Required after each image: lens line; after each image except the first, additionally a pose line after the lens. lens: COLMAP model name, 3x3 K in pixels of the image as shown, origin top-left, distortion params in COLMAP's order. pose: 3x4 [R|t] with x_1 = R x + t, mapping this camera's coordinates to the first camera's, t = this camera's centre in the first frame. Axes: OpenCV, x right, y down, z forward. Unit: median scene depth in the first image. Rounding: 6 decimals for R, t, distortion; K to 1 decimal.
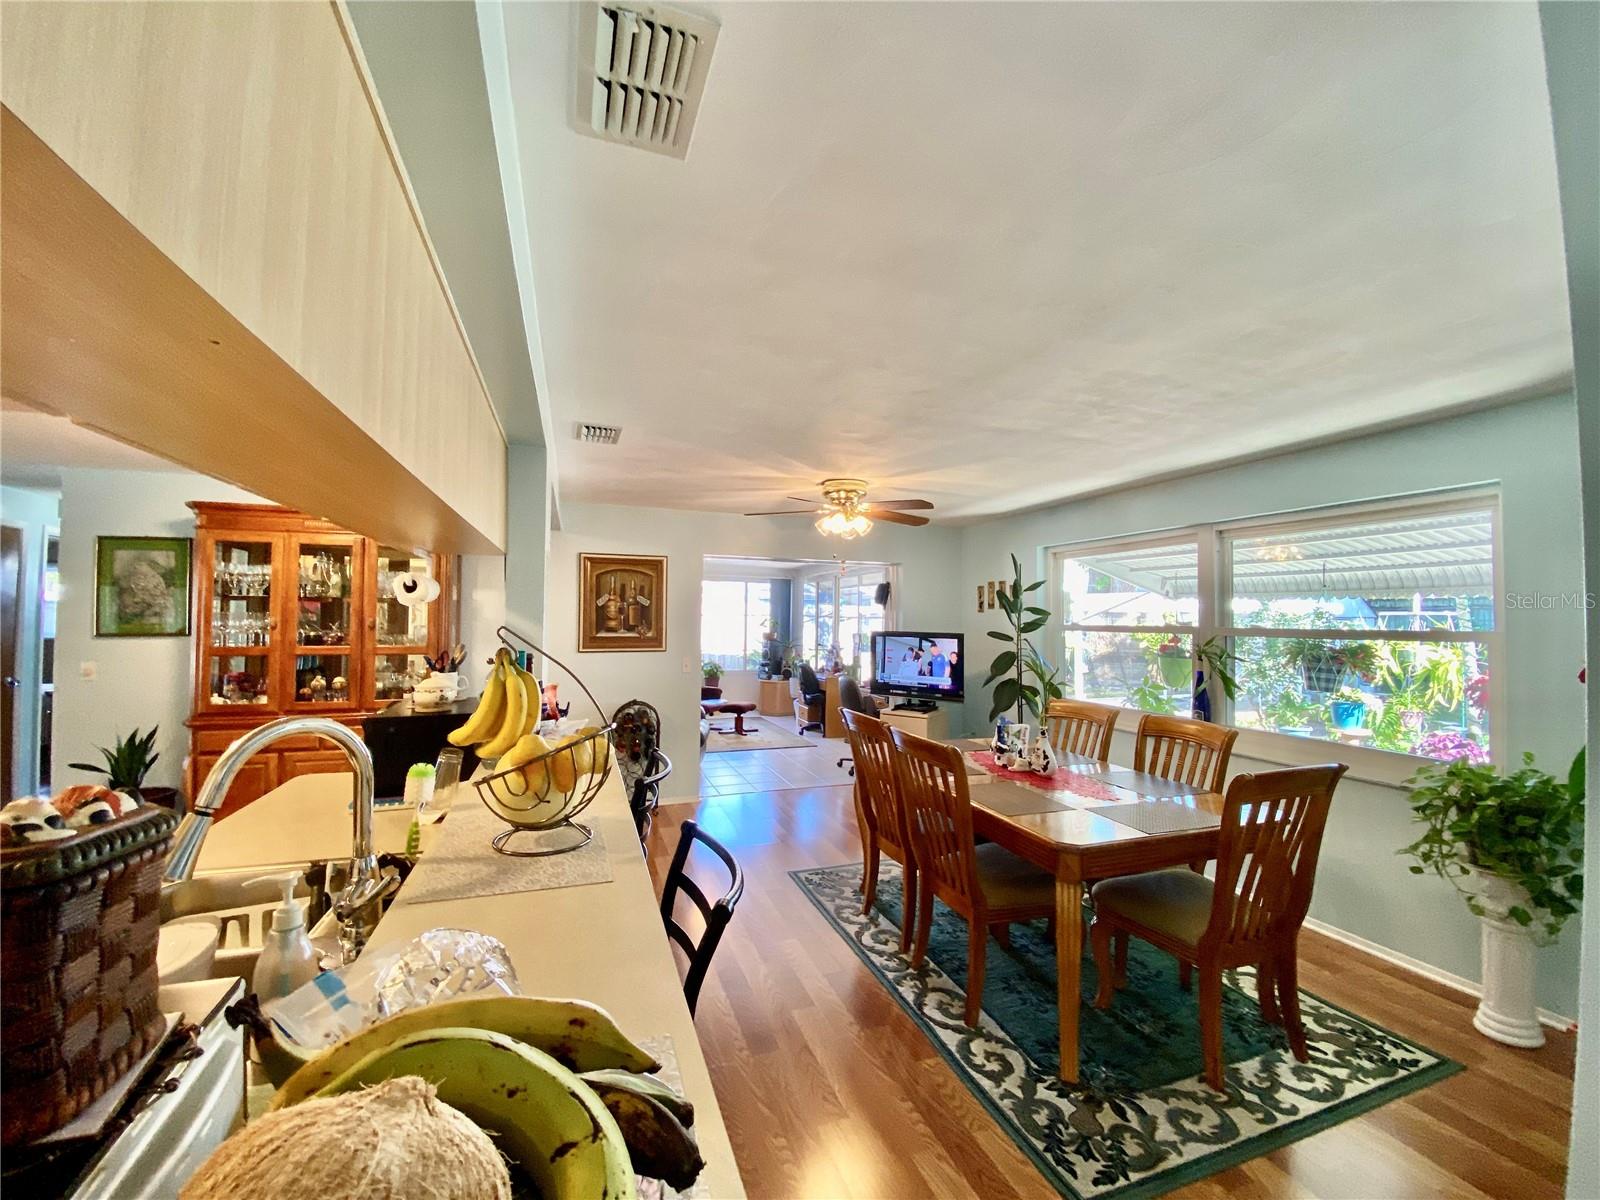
lens RADIAL K [[649.5, 0, 791.4], [0, 649.5, 600.3], [0, 0, 1]] dist [-0.000466, -0.010341]
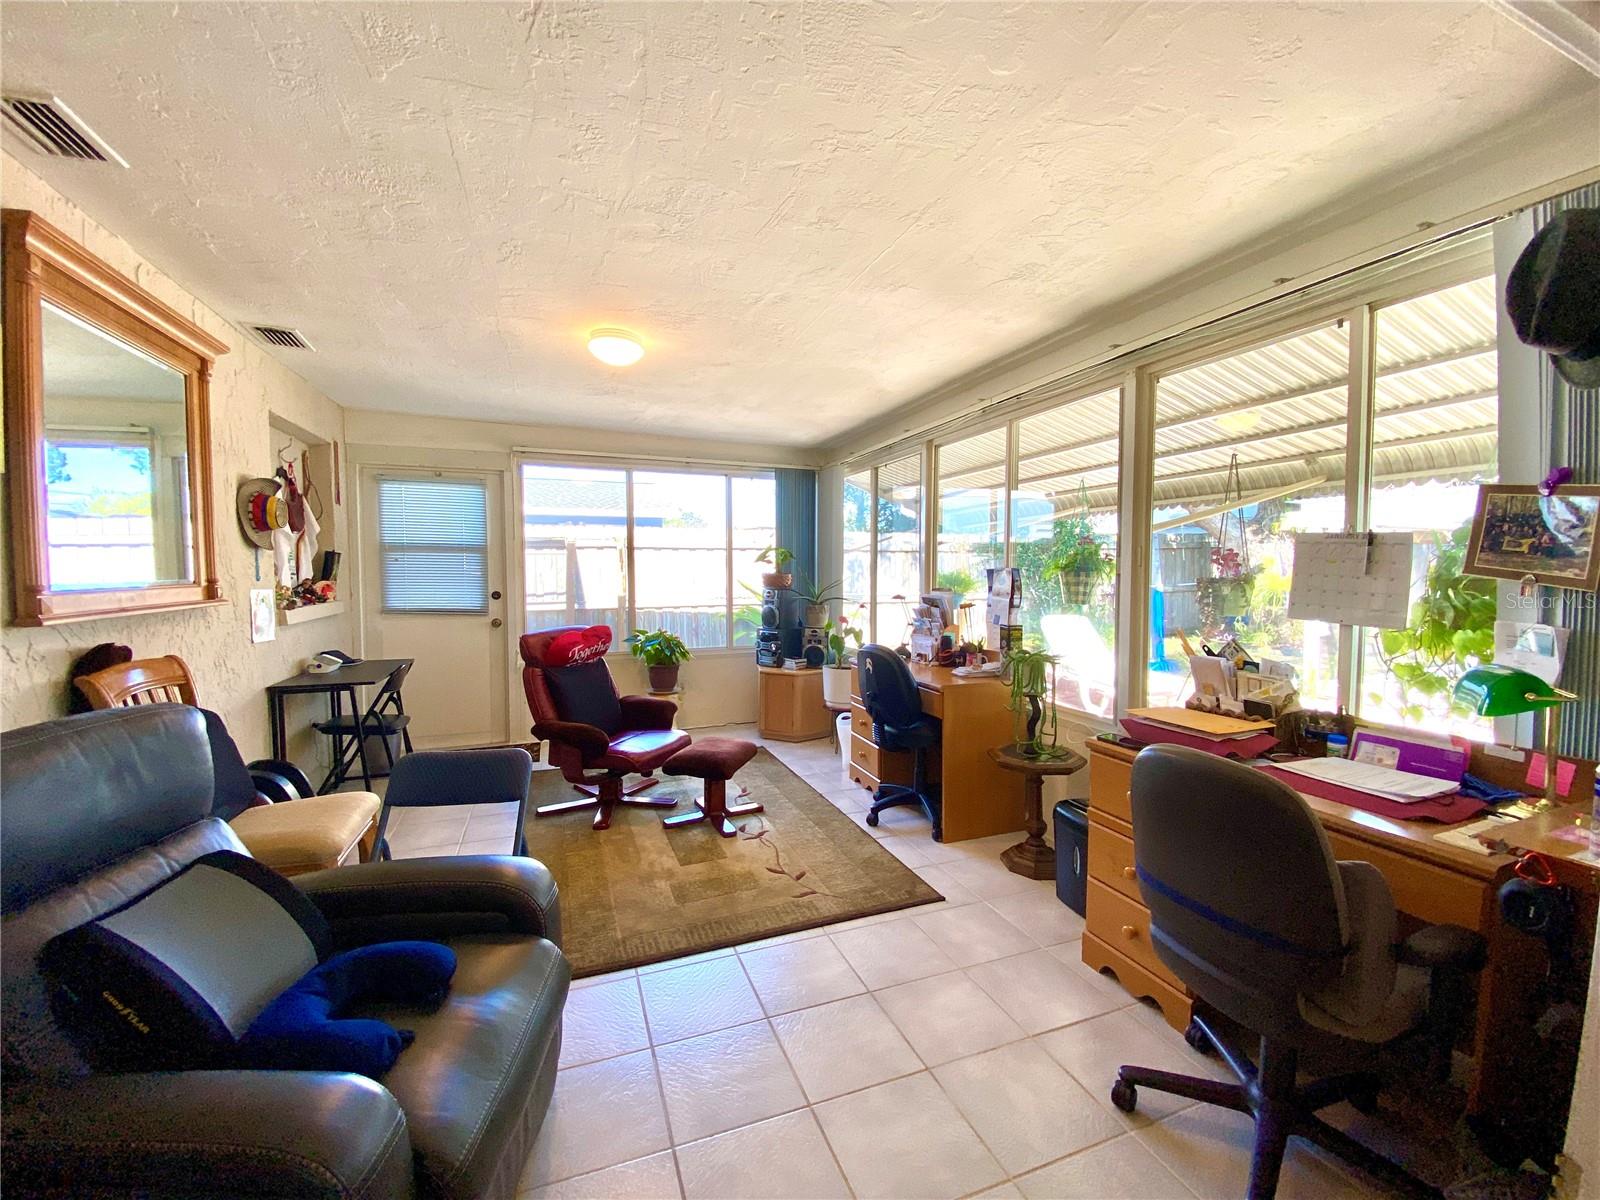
lens RADIAL K [[649.5, 0, 803.6], [0, 649.5, 596.5], [0, 0, 1]] dist [-0.000466, -0.010341]
pose [[0.999204, -0.015577, 0.036715, -0.033063], [0.012842, 0.997205, 0.073608, 0.031848], [-0.037759, -0.073078, 0.996611, 0.516114]]
